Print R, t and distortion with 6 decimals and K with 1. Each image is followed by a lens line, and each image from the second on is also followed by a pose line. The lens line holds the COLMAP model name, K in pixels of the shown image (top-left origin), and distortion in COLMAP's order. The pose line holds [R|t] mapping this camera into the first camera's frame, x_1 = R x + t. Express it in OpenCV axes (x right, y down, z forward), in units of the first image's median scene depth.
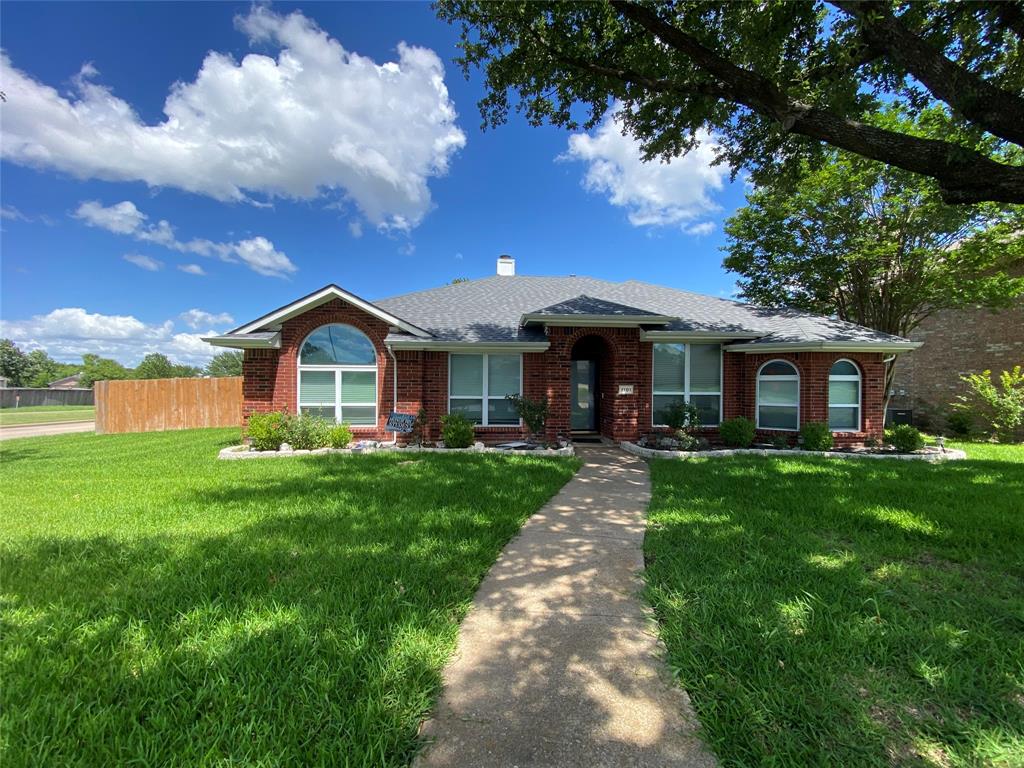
lens RADIAL K [[420.9, 0, 499.3], [0, 420.9, 384.3], [0, 0, 1]] dist [0.015205, -0.019309]
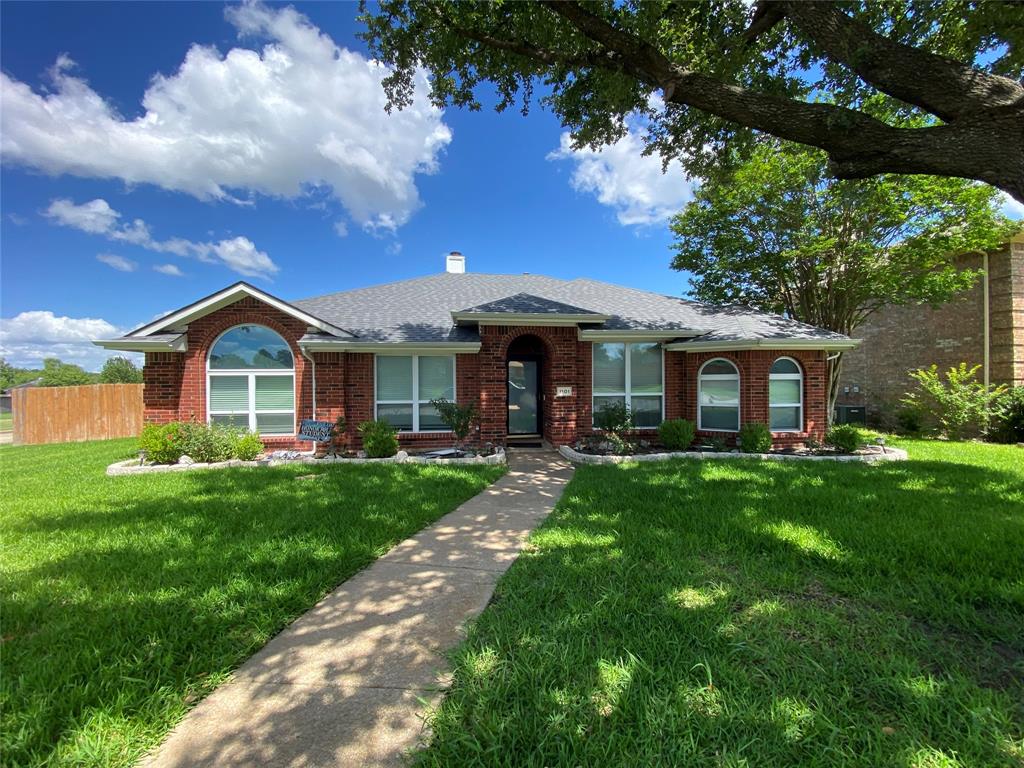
lens RADIAL K [[417.2, 0, 509.6], [0, 417.2, 384.9], [0, 0, 1]] dist [0.016475, -0.018206]
pose [[0.998972, -0.012801, 0.043488, 0.137151], [0.012669, 0.999914, 0.003306, -0.007091], [-0.043526, -0.002752, 0.999048, 0.060835]]
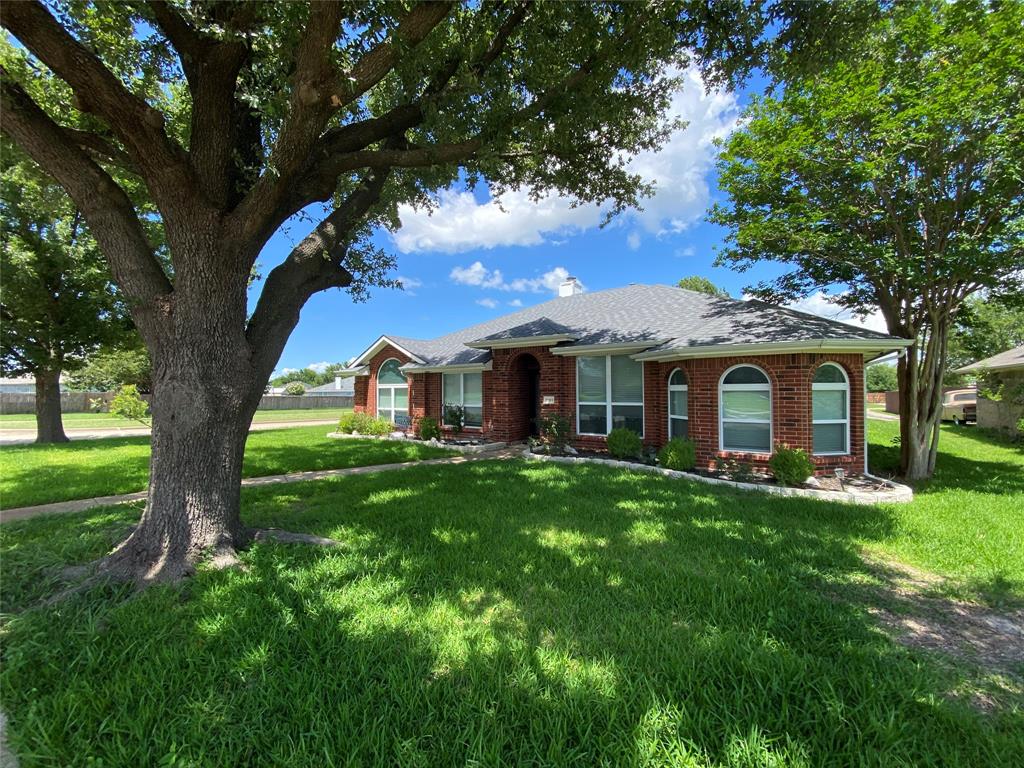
lens RADIAL K [[404.3, 0, 512.0], [0, 404.3, 384.0], [0, 0, 1]] dist [-0.000195, -0.000064]
pose [[0.780238, -0.021286, -0.625120, 0.910150], [0.015619, 0.999772, -0.014548, -0.016321], [0.625287, 0.001587, 0.780393, 0.091219]]
